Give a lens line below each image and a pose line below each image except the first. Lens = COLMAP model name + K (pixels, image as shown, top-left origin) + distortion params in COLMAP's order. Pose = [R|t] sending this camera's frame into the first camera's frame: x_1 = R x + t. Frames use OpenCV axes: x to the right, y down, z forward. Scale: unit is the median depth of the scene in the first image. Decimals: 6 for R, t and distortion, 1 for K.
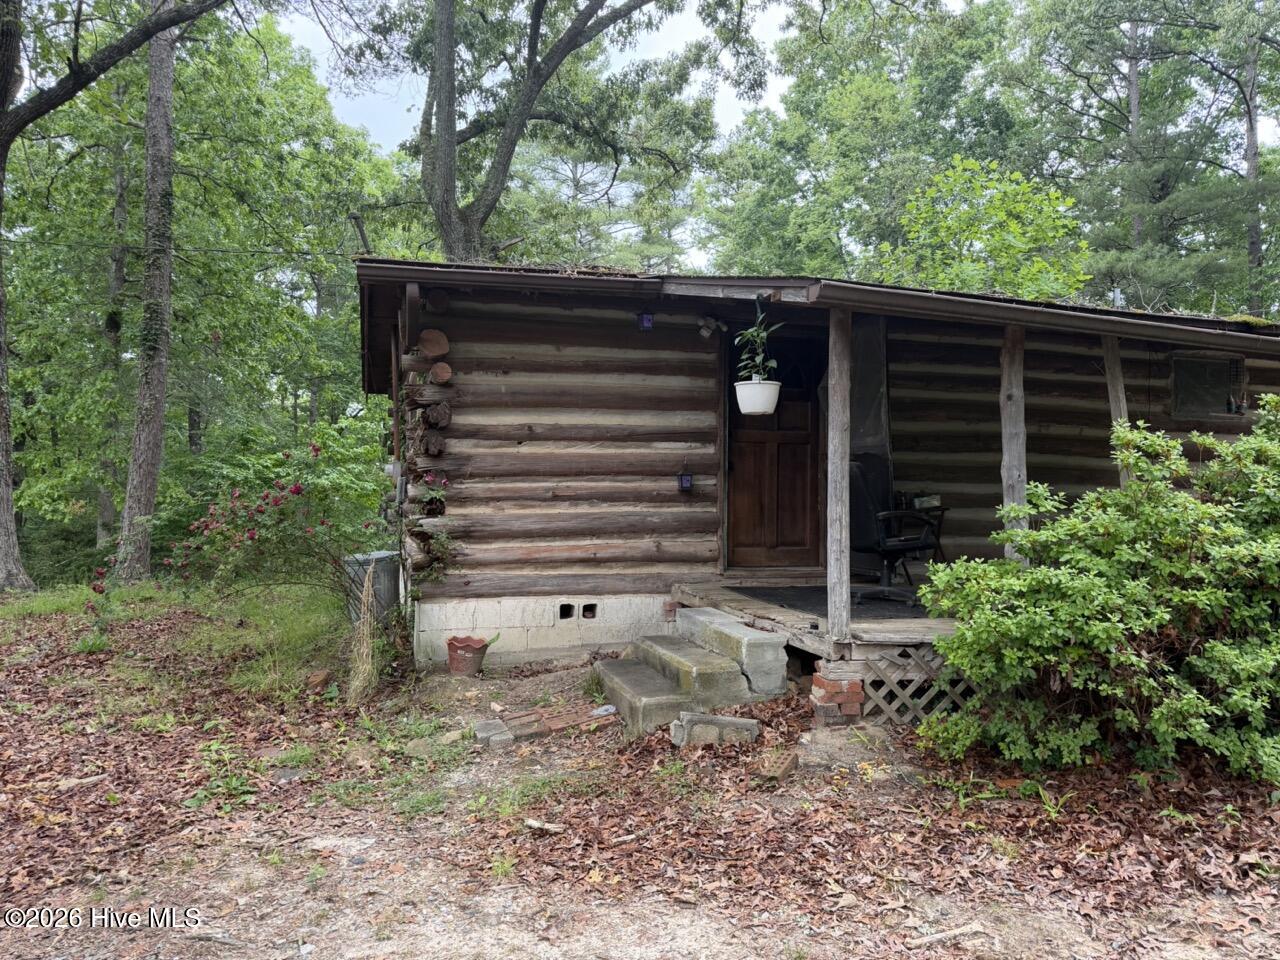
lens RADIAL K [[893.0, 0, 658.7], [0, 893.0, 479.1], [0, 0, 1]] dist [0.066356, -0.072153]
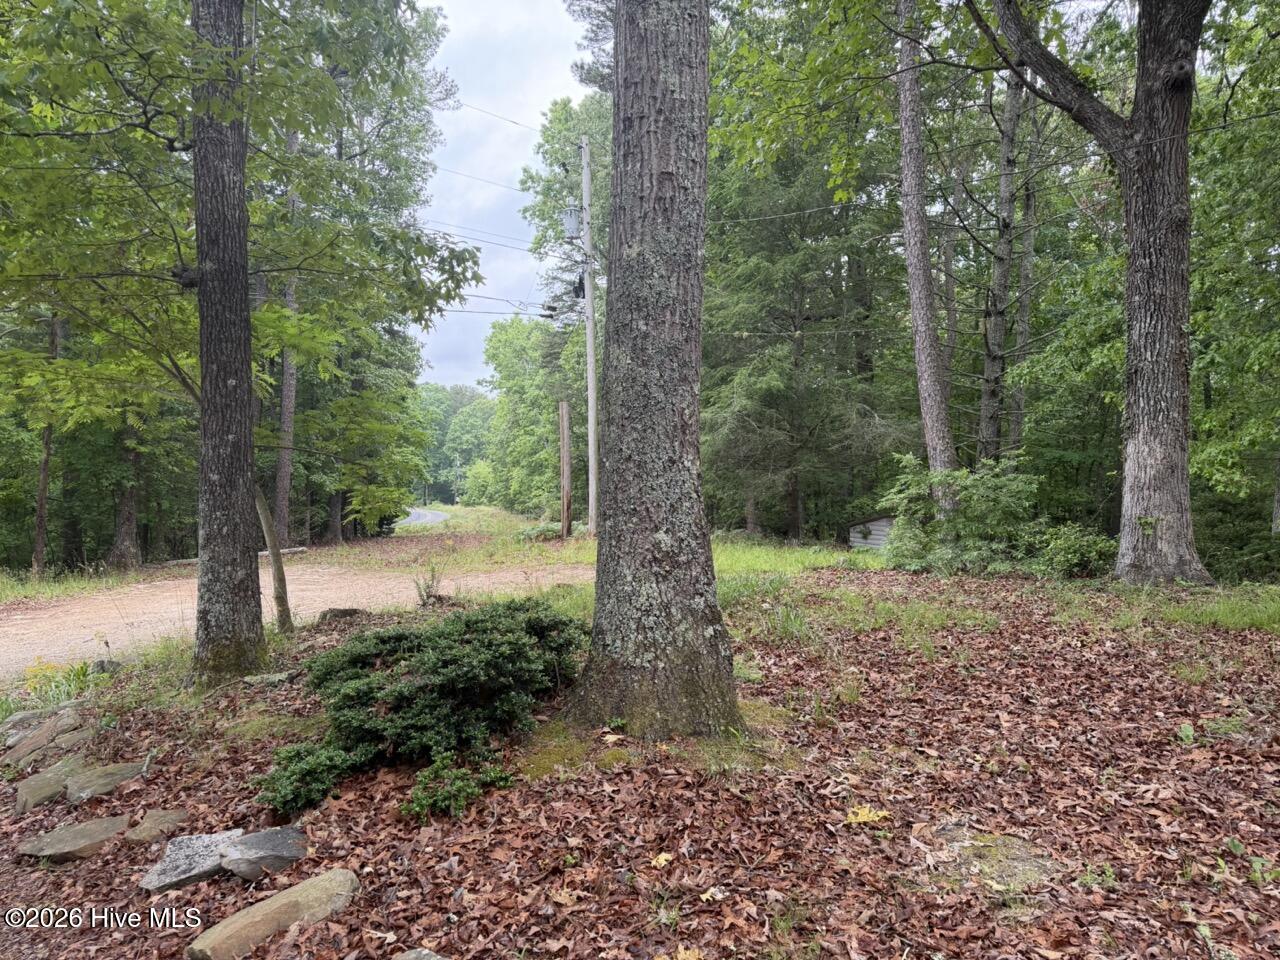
lens RADIAL K [[893.0, 0, 640.8], [0, 893.0, 483.6], [0, 0, 1]] dist [0.066356, -0.072153]
pose [[0.422523, 0.052521, -0.904829, -0.143548], [-0.015898, 0.998596, 0.050540, 0.003835], [0.906213, -0.006970, 0.422765, 0.167475]]
